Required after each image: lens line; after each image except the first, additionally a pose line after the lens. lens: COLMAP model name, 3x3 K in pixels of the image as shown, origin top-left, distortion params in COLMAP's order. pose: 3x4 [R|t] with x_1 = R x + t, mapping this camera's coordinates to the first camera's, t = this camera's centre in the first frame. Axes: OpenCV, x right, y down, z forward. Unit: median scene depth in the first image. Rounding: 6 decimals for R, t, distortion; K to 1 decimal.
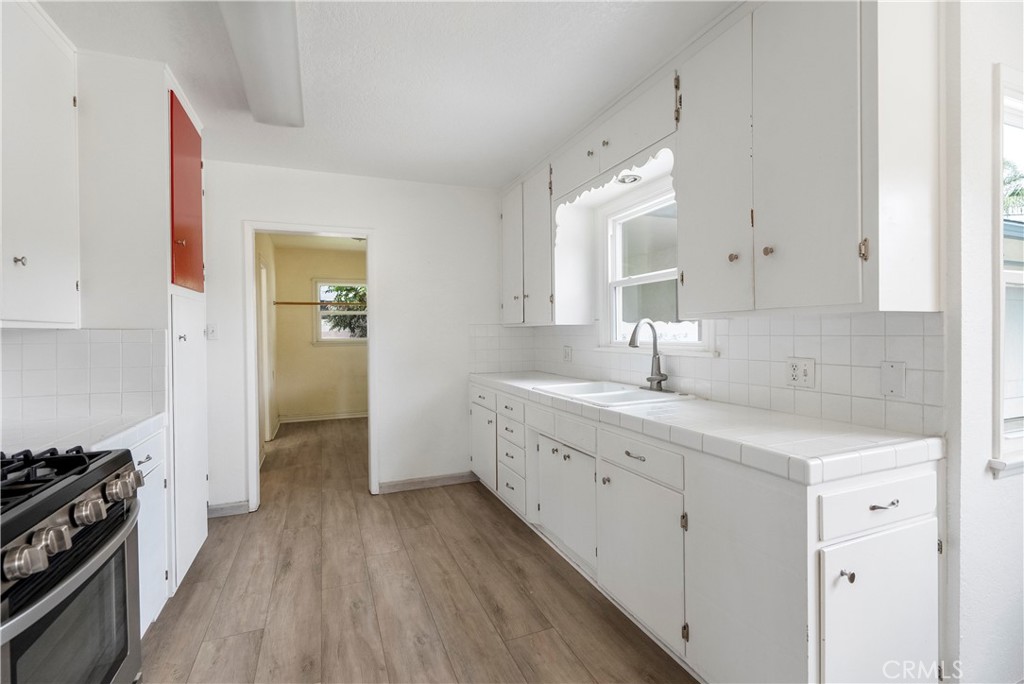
lens RADIAL K [[469.5, 0, 513.2], [0, 469.5, 331.2], [0, 0, 1]] dist [-0.003137, -0.000811]
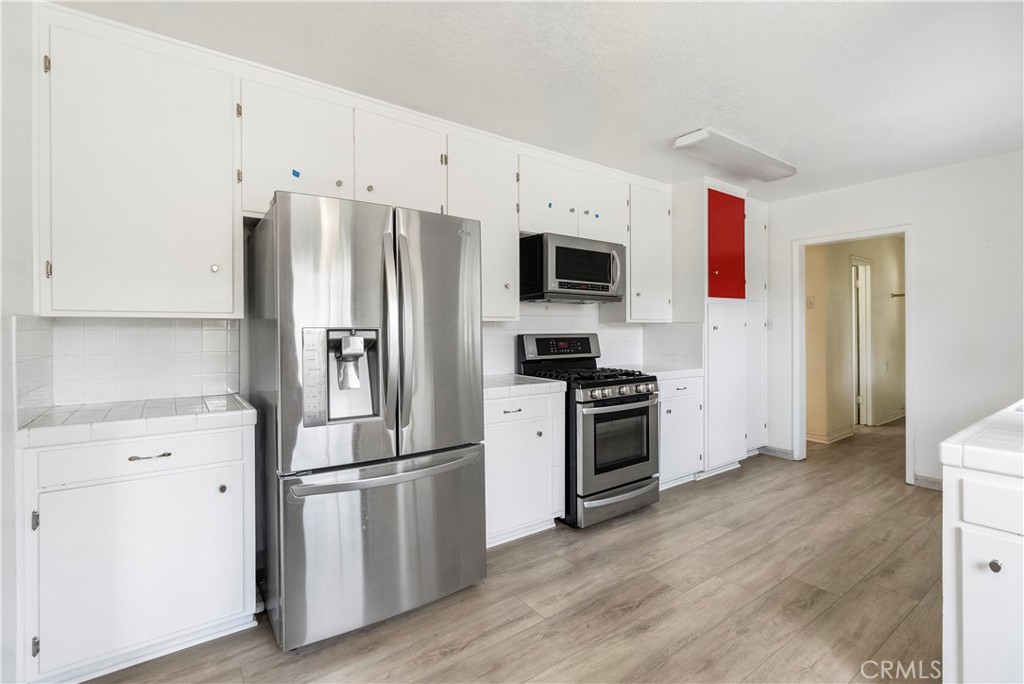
lens RADIAL K [[469.5, 0, 508.3], [0, 469.5, 330.2], [0, 0, 1]] dist [-0.003137, -0.000811]
pose [[0.236604, 0.016442, -0.971467, 0.771855], [-0.001354, 0.999861, 0.016593, -0.005445], [0.971605, -0.002610, 0.236594, -0.147500]]
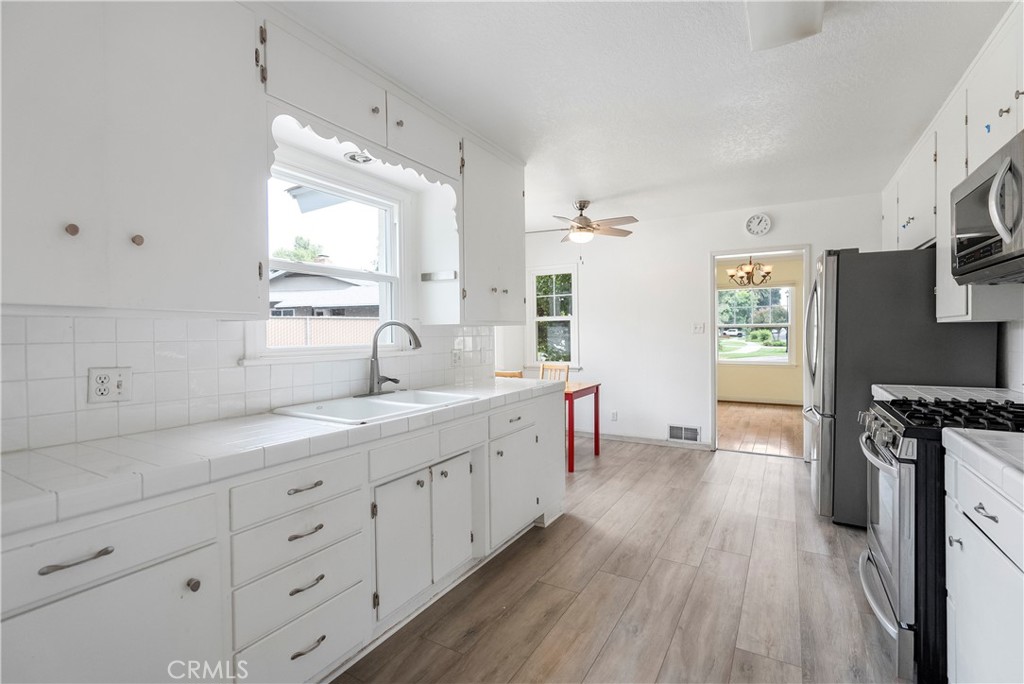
lens RADIAL K [[469.5, 0, 515.7], [0, 469.5, 335.2], [0, 0, 1]] dist [-0.003137, -0.000811]
pose [[-0.610483, 0.015730, 0.791873, -0.718608], [0.014912, 0.999854, -0.008365, 0.016264], [-0.791889, 0.006702, -0.610628, 1.526491]]
